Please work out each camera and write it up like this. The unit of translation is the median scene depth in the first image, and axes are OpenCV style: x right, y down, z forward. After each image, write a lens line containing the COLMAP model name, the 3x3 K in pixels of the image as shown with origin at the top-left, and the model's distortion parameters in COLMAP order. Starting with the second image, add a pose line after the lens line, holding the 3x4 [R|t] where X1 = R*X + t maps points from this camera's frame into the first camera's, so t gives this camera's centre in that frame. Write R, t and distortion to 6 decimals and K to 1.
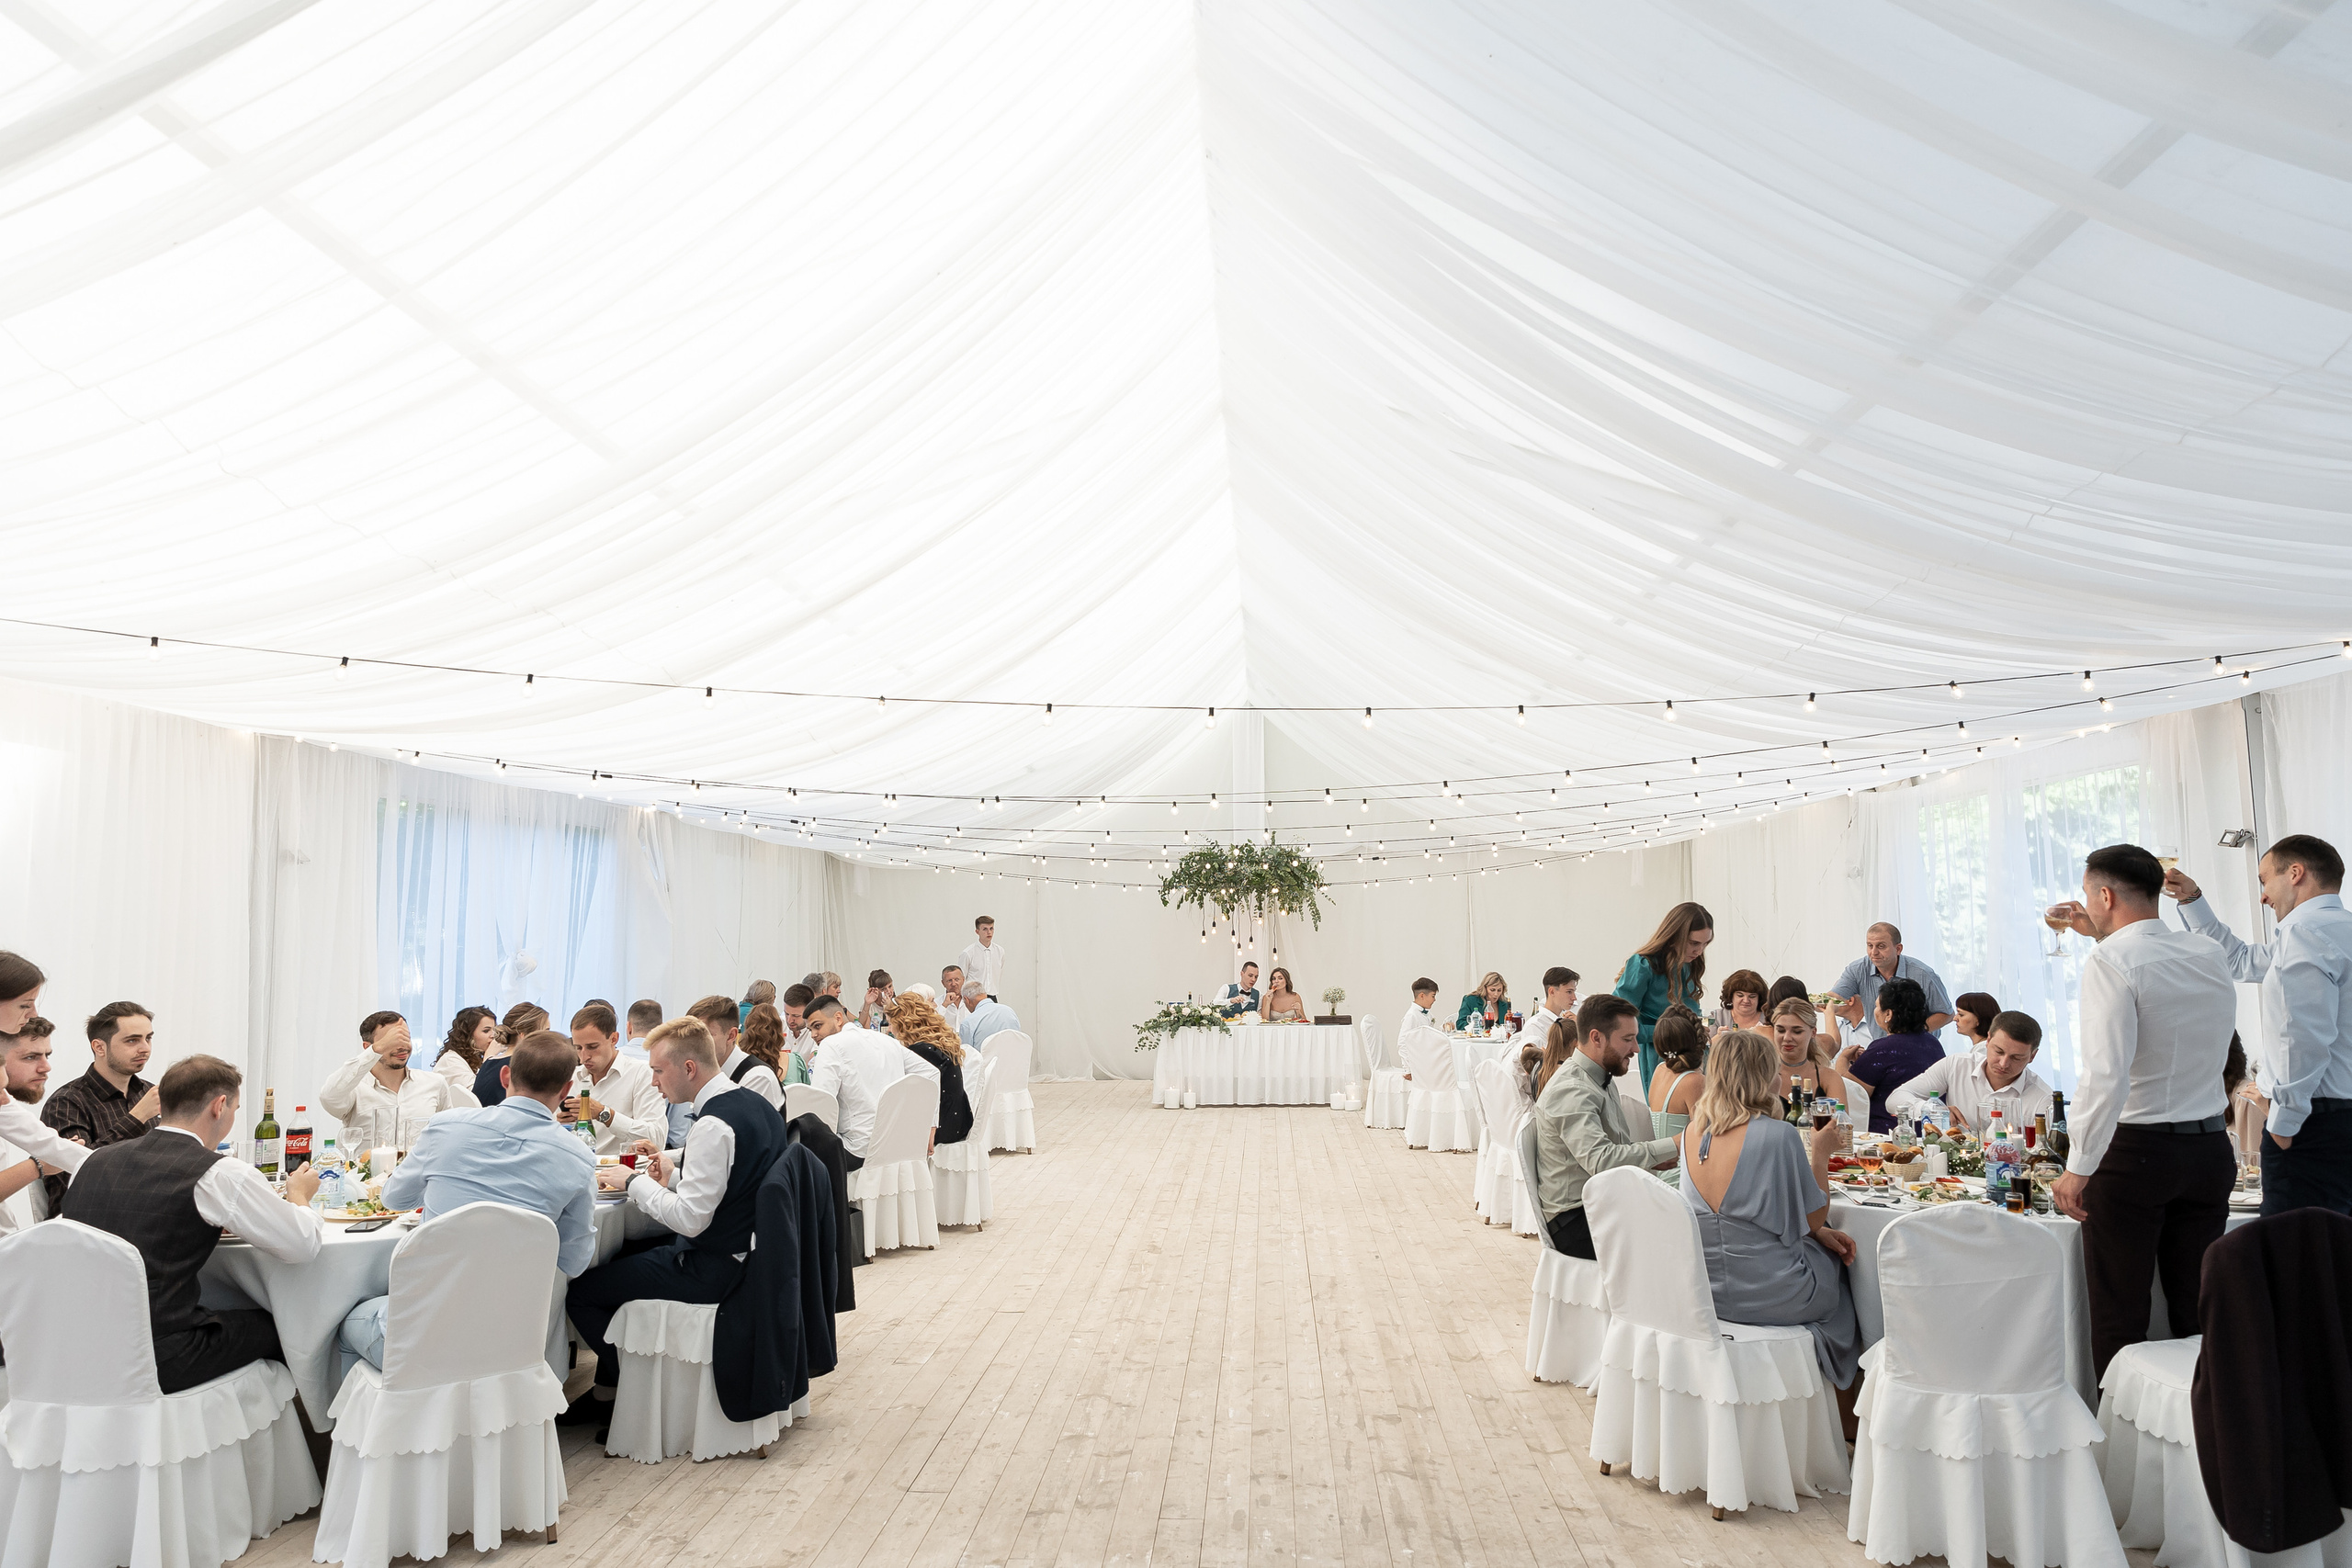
lens RADIAL K [[1541.3, 0, 1176.0], [0, 1541.3, 784.0], [0, 0, 1]] dist [0.001159, 0.000008]
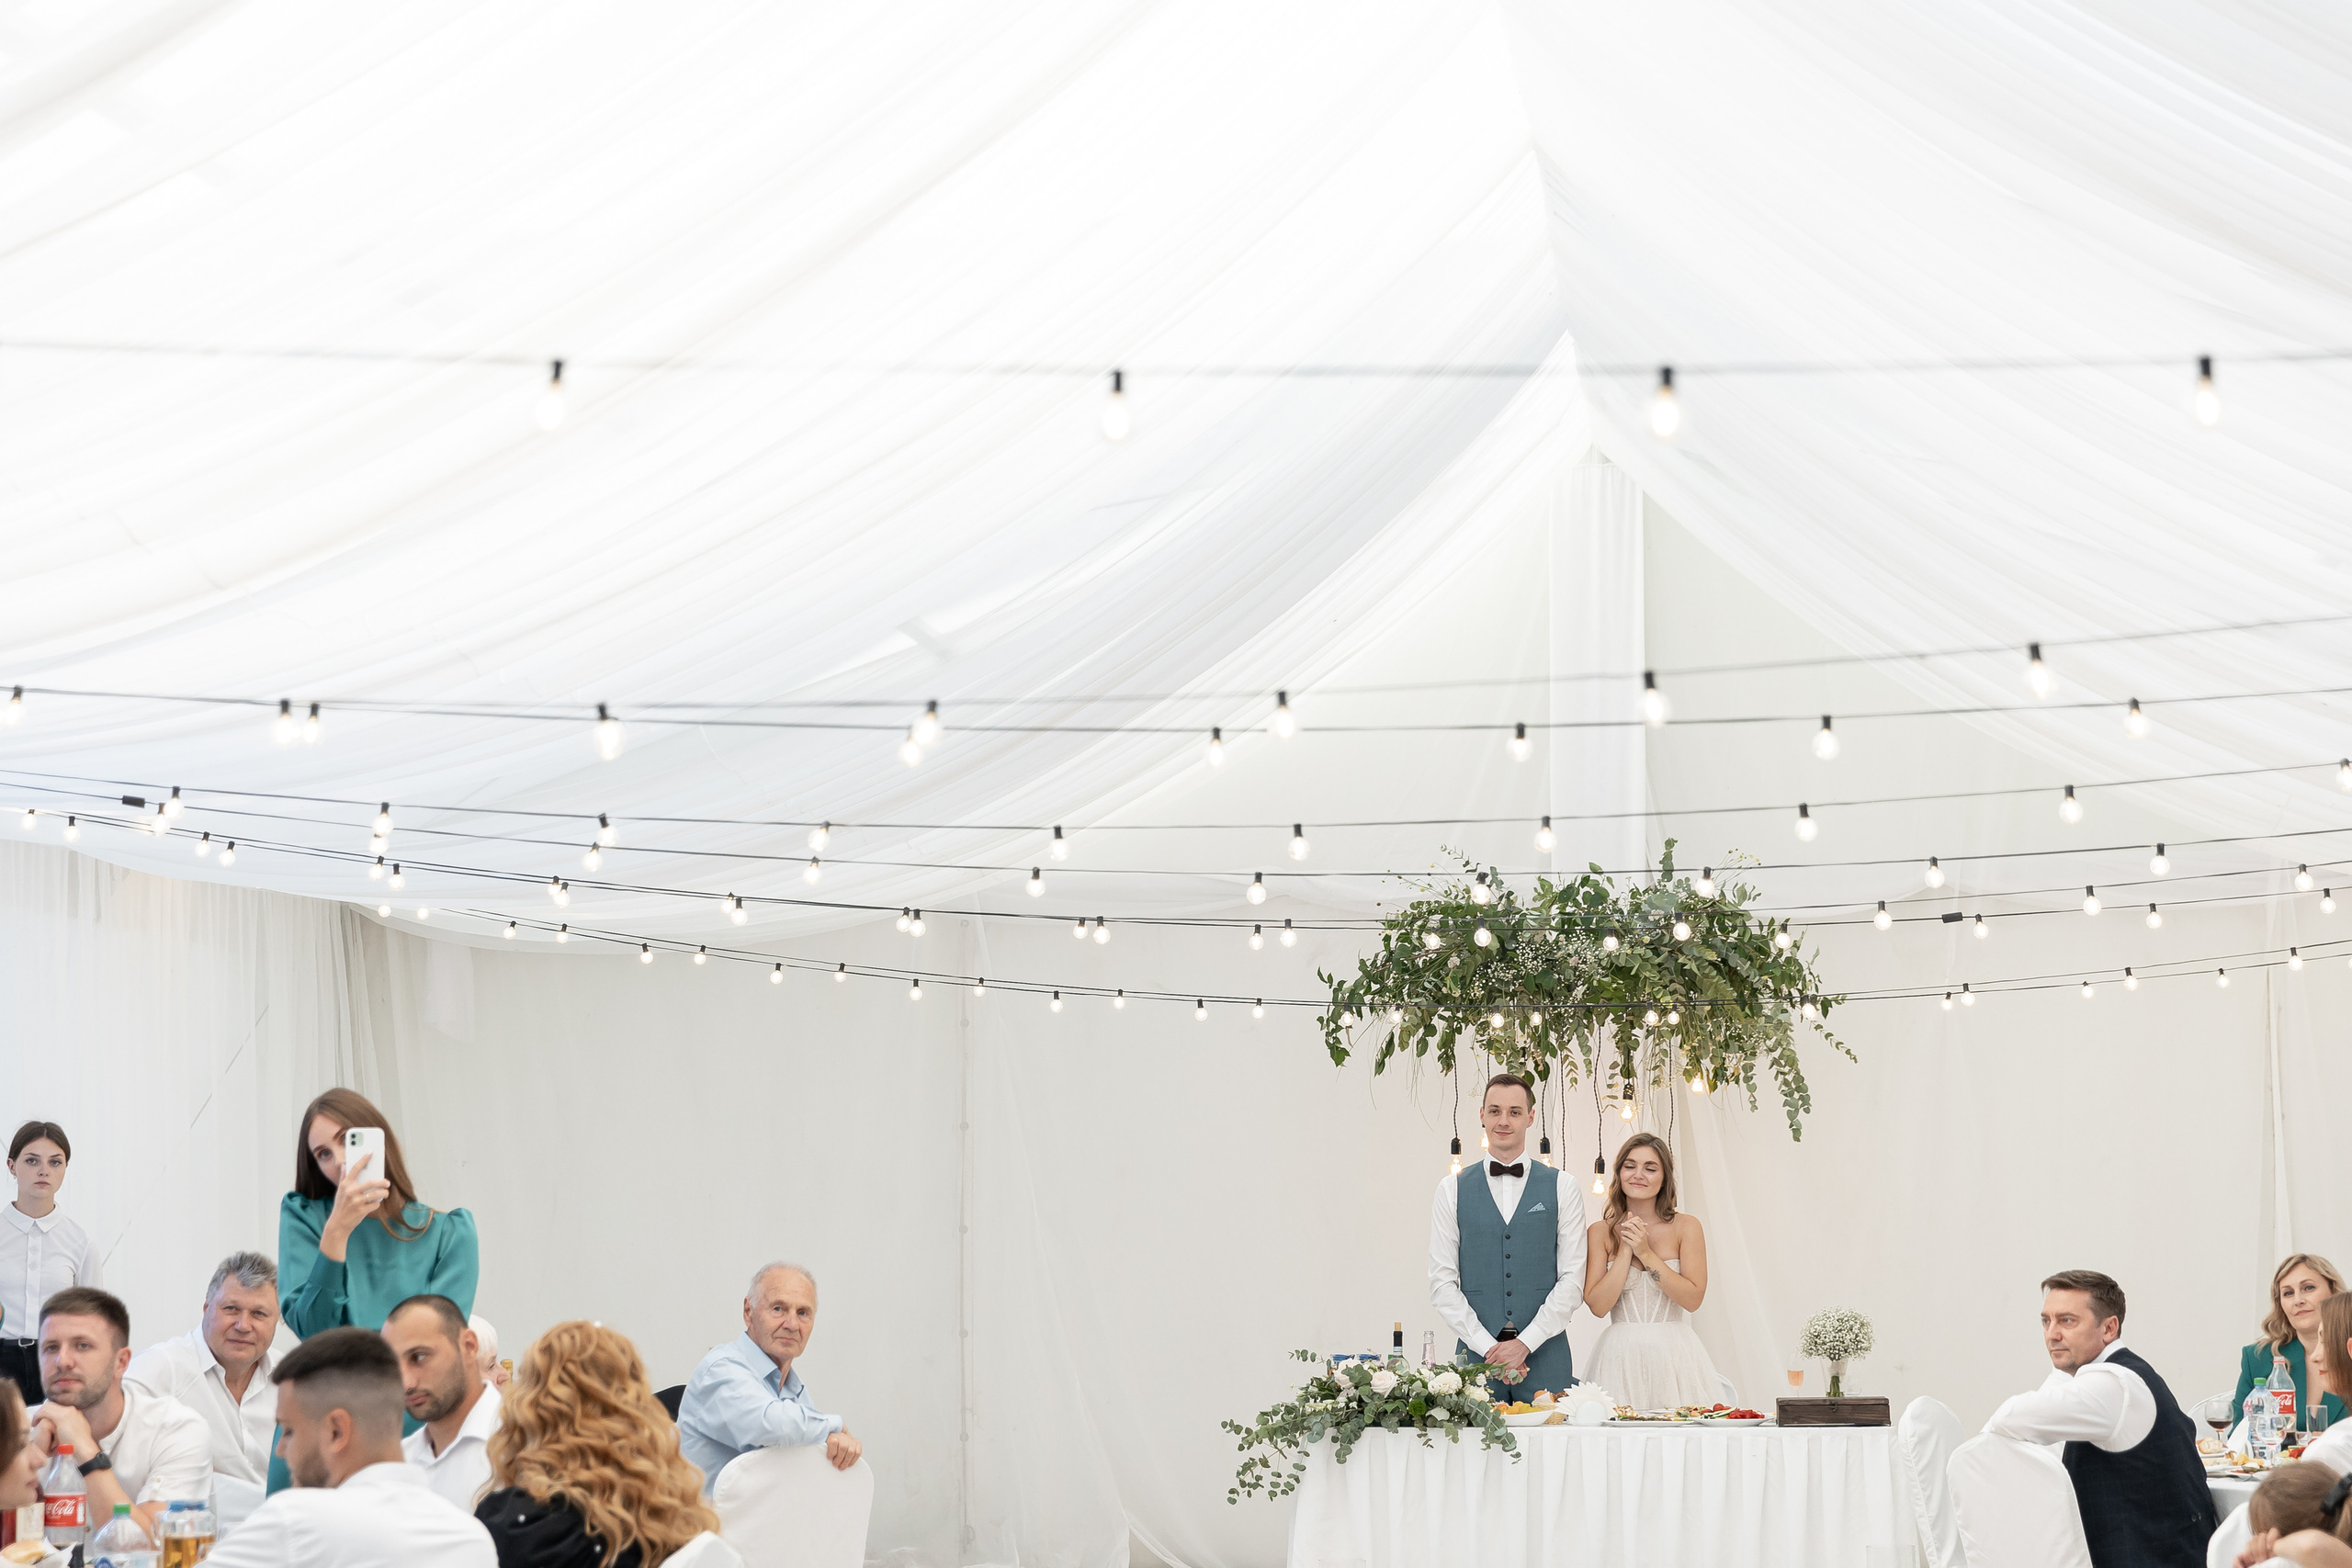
lens RADIAL K [[4438.8, 0, 1178.7], [0, 4438.8, 826.8], [0, 0, 1]] dist [-0.007575, 0.121163]
pose [[0.997519, -0.002427, -0.070358, 0.026149], [0.004130, 0.999702, 0.024070, 0.004779], [0.070278, -0.024301, 0.997231, 0.045123]]
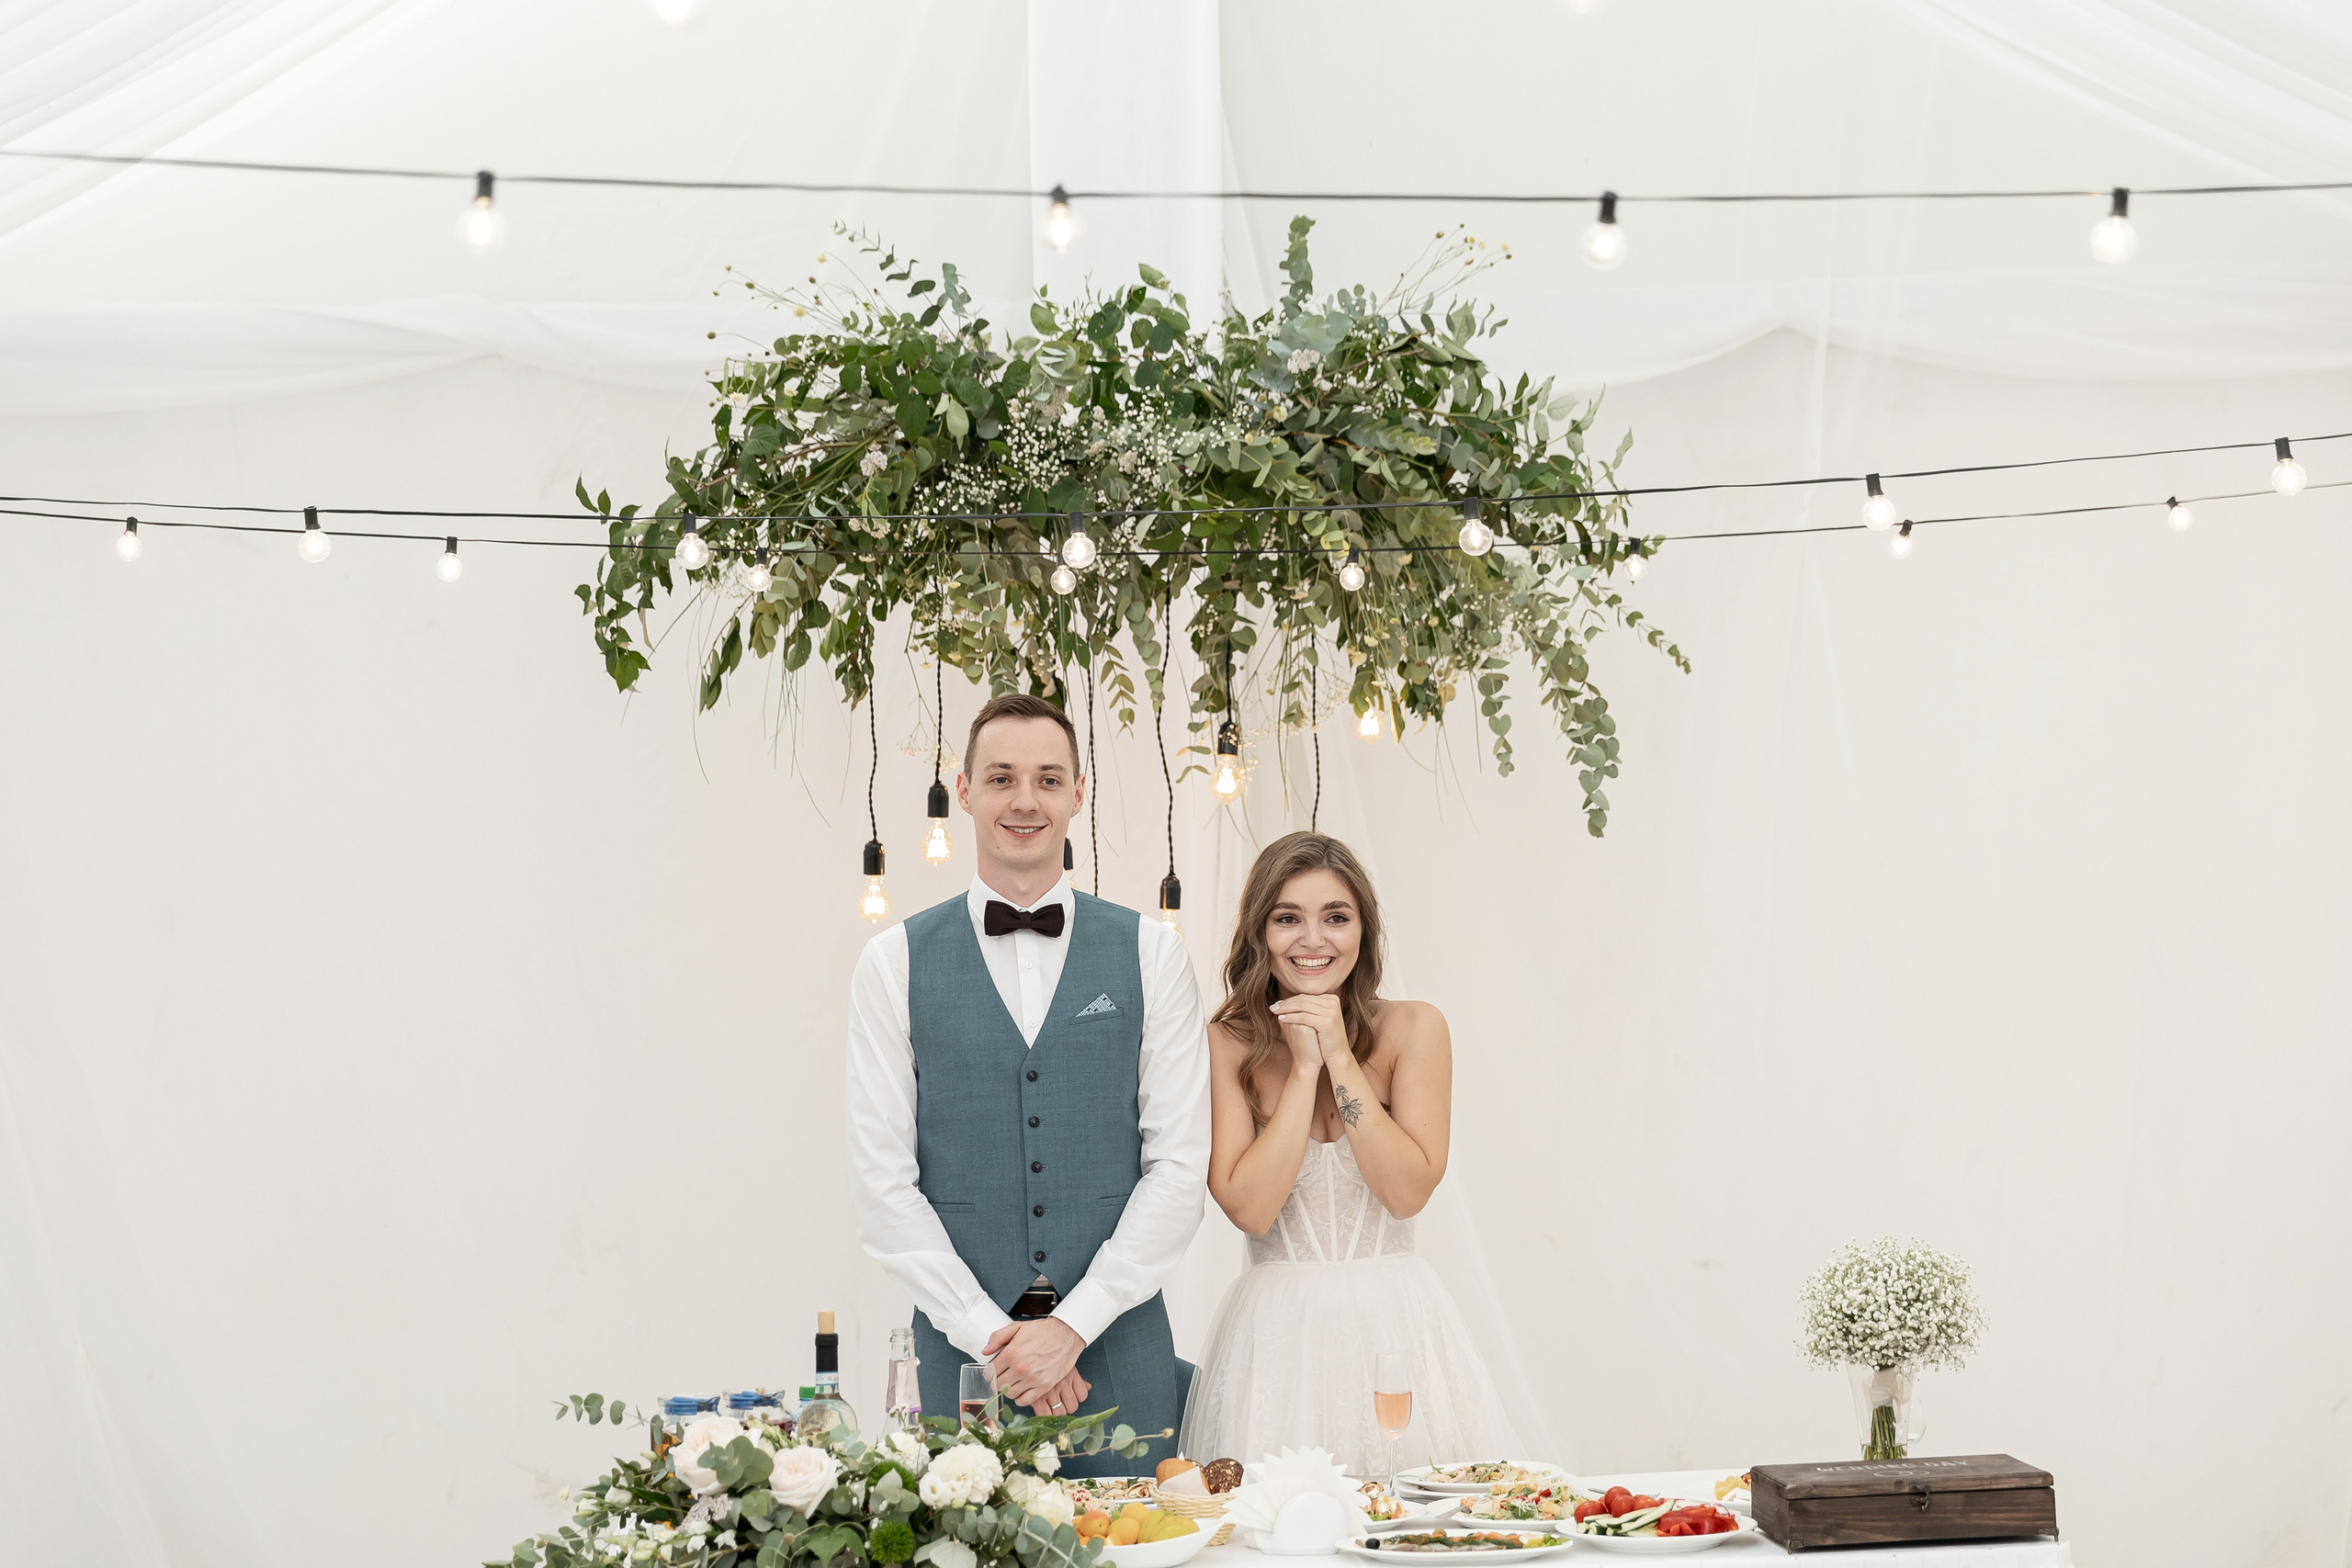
lens RADIAL K [[4438.8, 0, 1178.7], [0, 4438.8, 826.8], [0, 0, 1]] dist [-0.007575, 0.121163]
pose [[0.992861, -0.013770, 0.118483, -0.004789], [0.002128, 0.995201, 0.097830, 0.049880], [-0.119261, -0.096879, 0.988125, 0.554576]]
